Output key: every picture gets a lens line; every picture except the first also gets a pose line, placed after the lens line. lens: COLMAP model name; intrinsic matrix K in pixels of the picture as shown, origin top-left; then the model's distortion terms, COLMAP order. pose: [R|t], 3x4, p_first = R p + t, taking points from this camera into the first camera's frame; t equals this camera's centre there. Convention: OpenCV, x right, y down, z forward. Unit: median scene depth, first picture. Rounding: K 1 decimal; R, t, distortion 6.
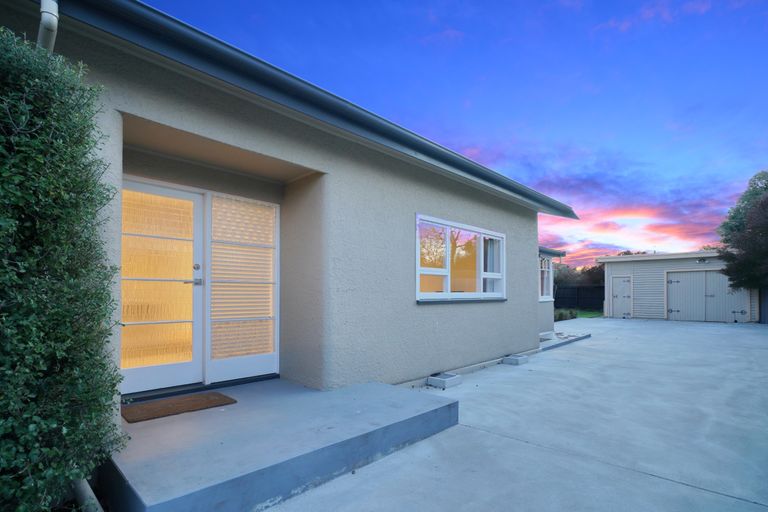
lens RADIAL K [[376.7, 0, 384.0], [0, 376.7, 256.0], [0, 0, 1]] dist [-0.000321, -0.000122]
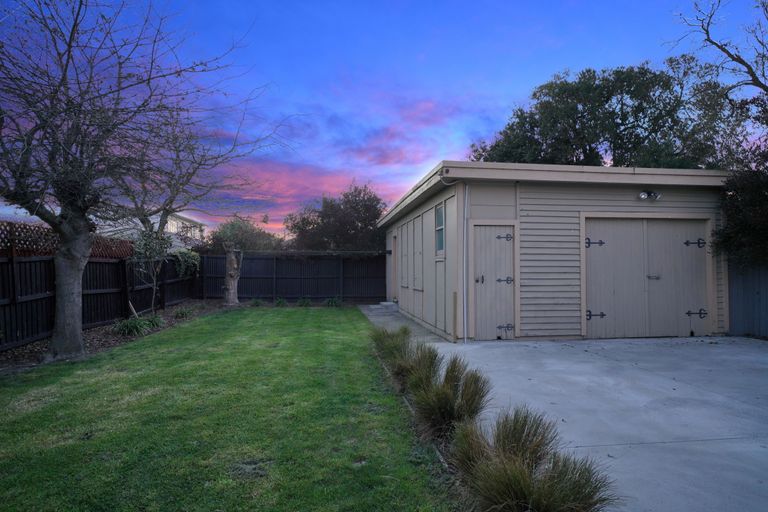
lens RADIAL K [[439.8, 0, 383.2], [0, 439.8, 246.0], [0, 0, 1]] dist [0.001640, 0.000308]
pose [[0.626407, 0.050139, 0.777882, 0.254051], [-0.086523, 0.996235, 0.005462, 0.088554], [-0.774679, -0.070726, 0.628387, 0.875546]]
